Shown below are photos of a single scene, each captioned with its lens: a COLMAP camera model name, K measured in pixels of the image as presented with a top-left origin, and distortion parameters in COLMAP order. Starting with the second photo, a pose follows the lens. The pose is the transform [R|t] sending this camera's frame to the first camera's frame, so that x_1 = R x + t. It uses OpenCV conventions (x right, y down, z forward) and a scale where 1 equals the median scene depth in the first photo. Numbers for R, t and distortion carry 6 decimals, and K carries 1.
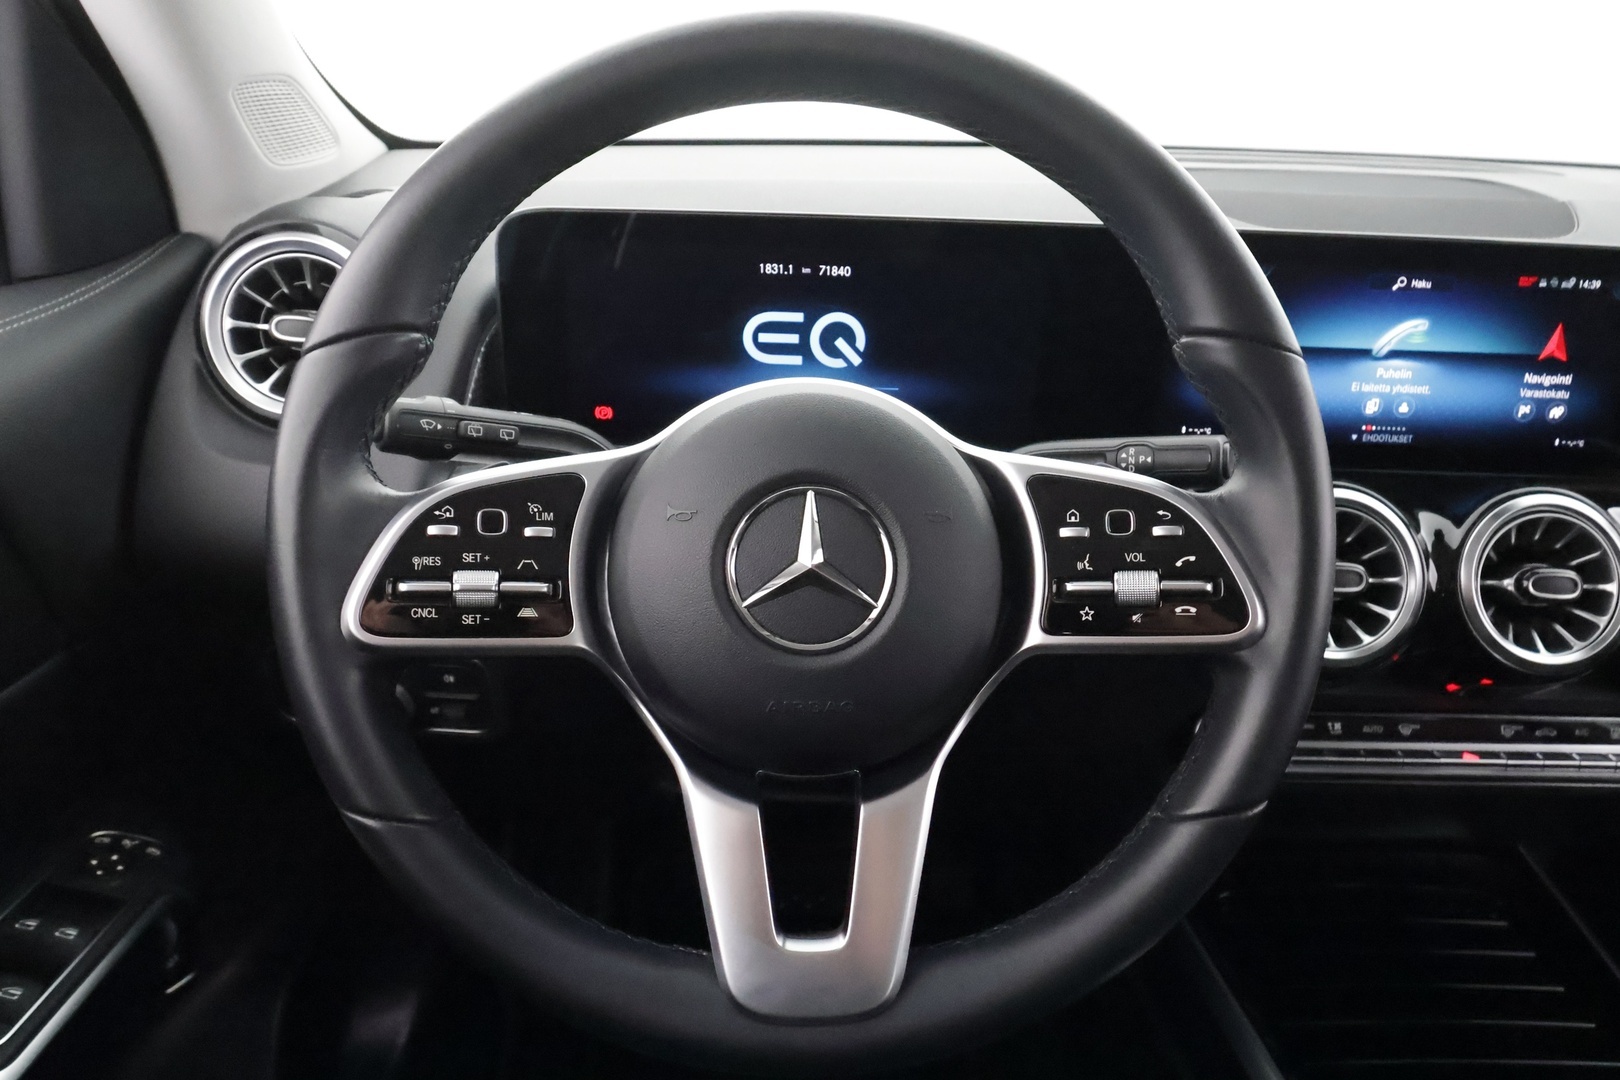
lens RADIAL K [[1117.1, 0, 806.4], [0, 1117.1, 532.0], [0, 0, 1]] dist [0.002457, 0.006217]
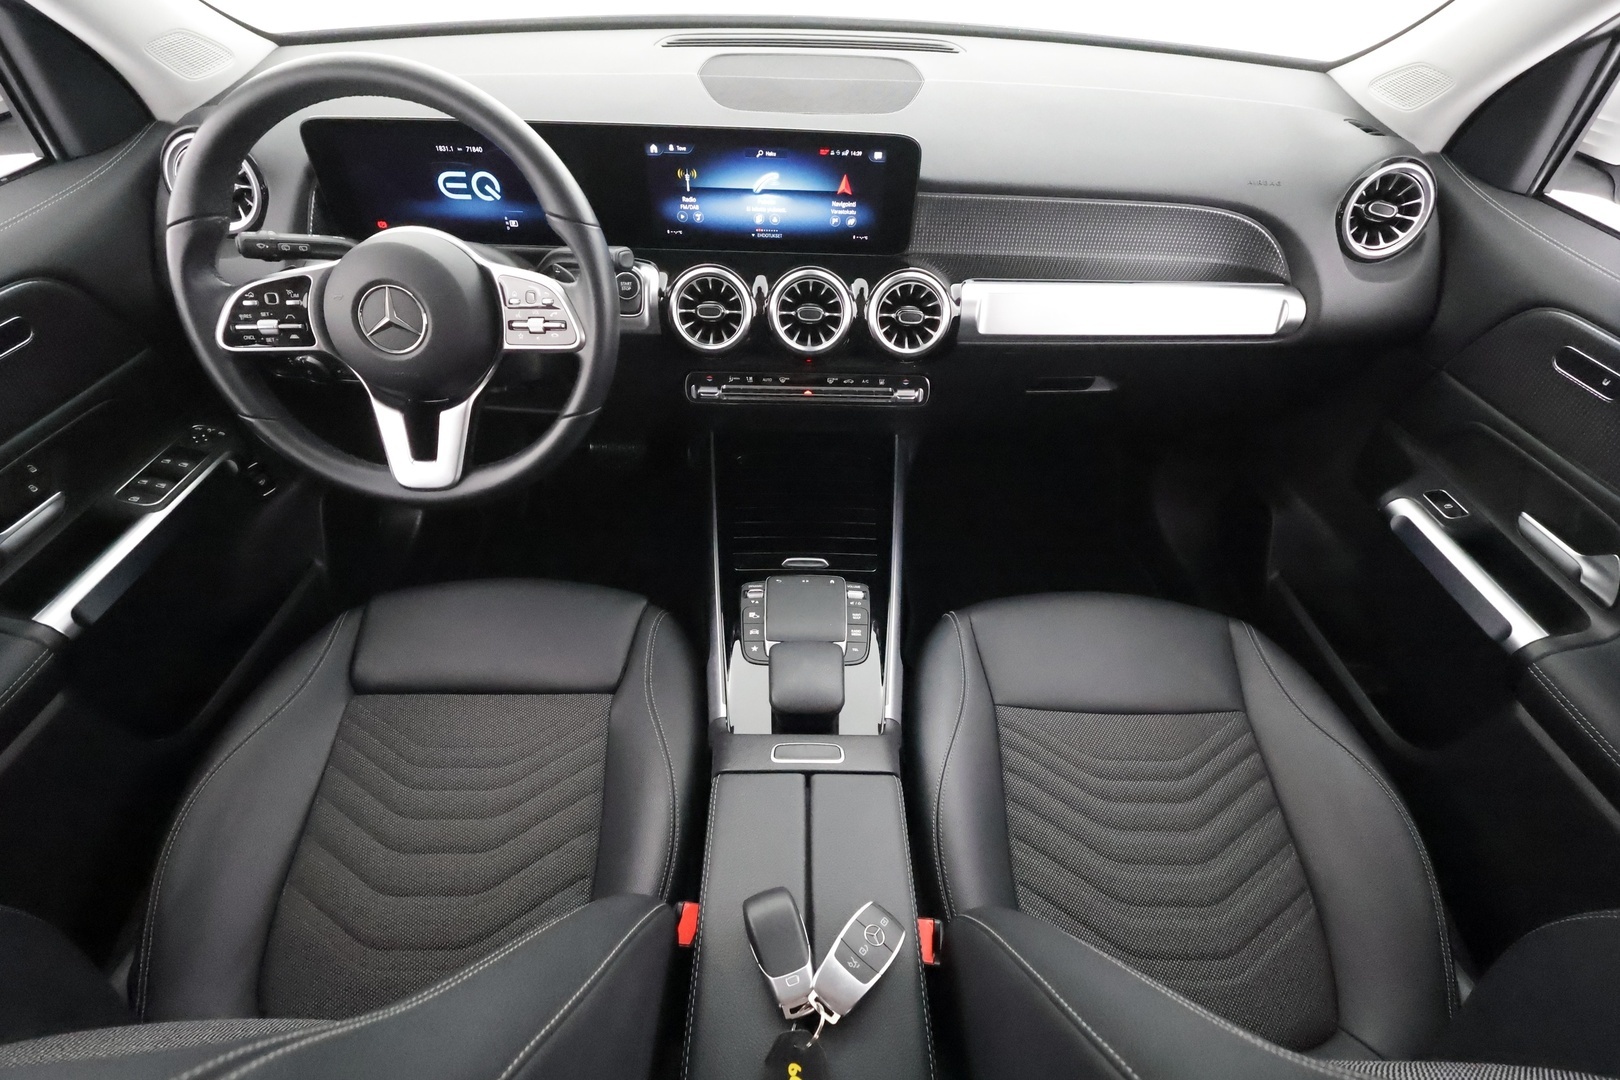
lens RADIAL K [[756.6, 0, 807.7], [0, 756.6, 537.7], [0, 0, 1]] dist [-0.004823, 0.004225]
pose [[0.999694, 0.004423, -0.024321, 0.695033], [0.005202, 0.924190, 0.381897, -0.112027], [0.024166, -0.381907, 0.923885, -0.521293]]
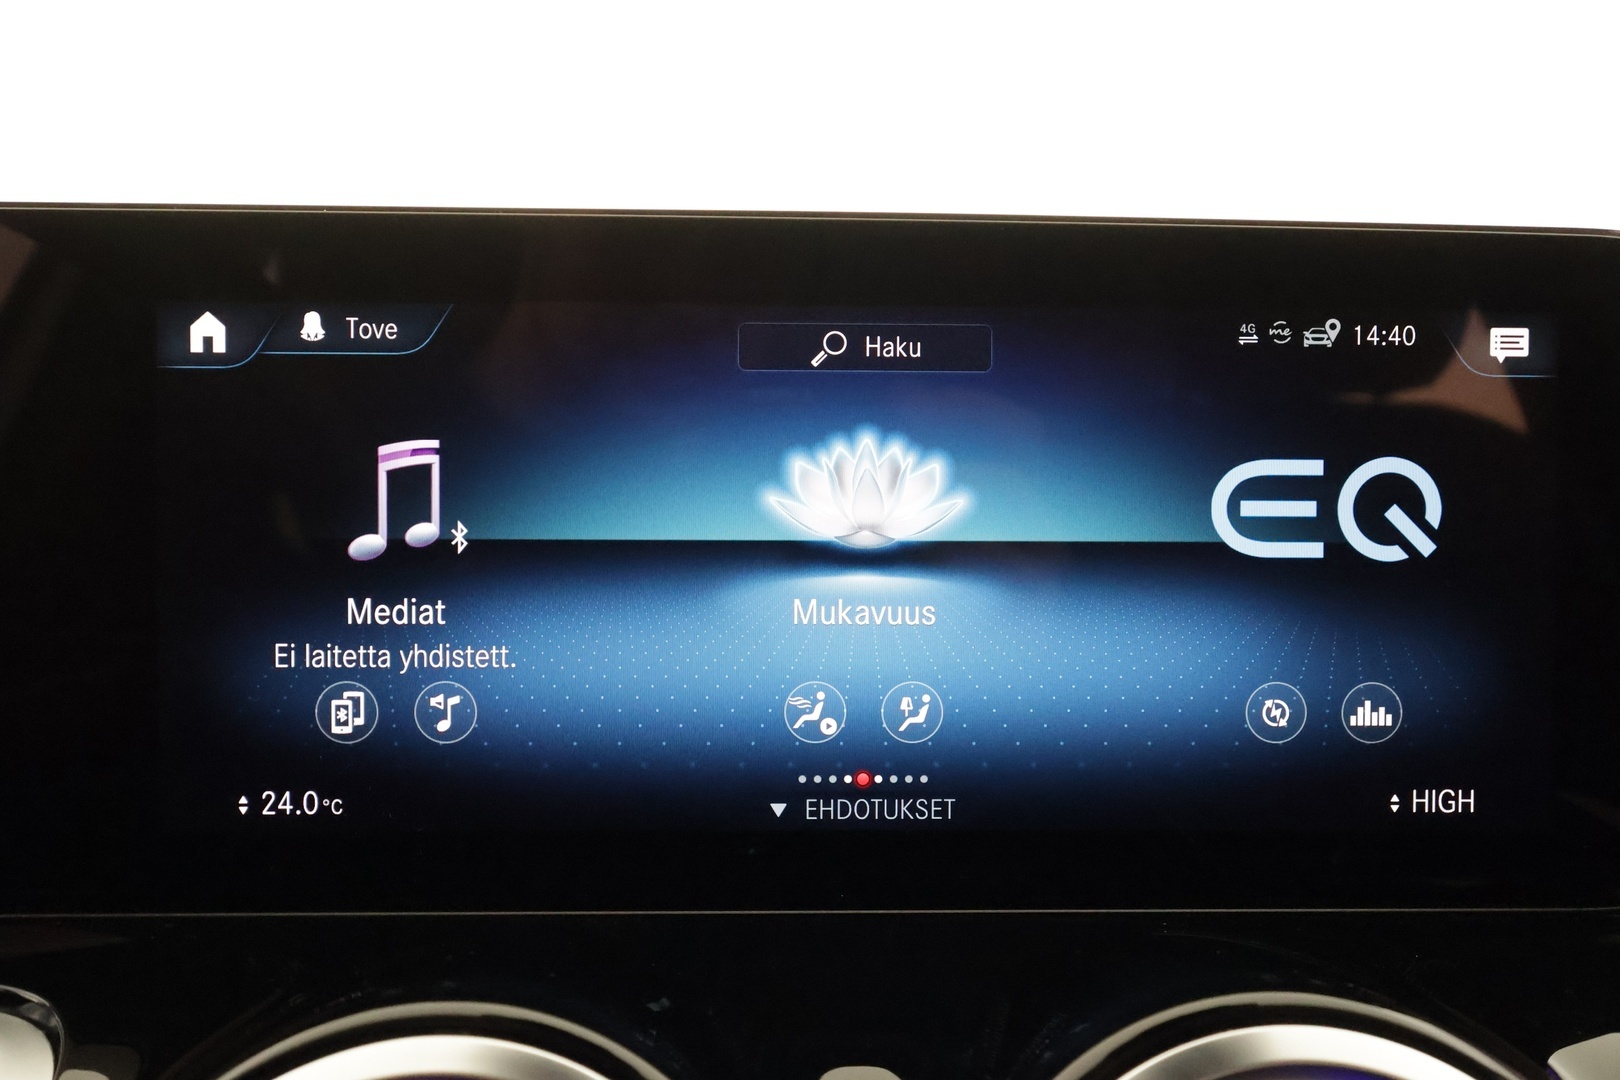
lens RADIAL K [[1295.1, 0, 814.0], [0, 1295.1, 538.6], [0, 0, 1]] dist [-0.001344, 0.001392]
pose [[0.999350, -0.033448, 0.013454, 0.553935], [0.035879, 0.959252, -0.280264, -0.060252], [-0.003531, 0.280565, 0.959829, 0.682187]]
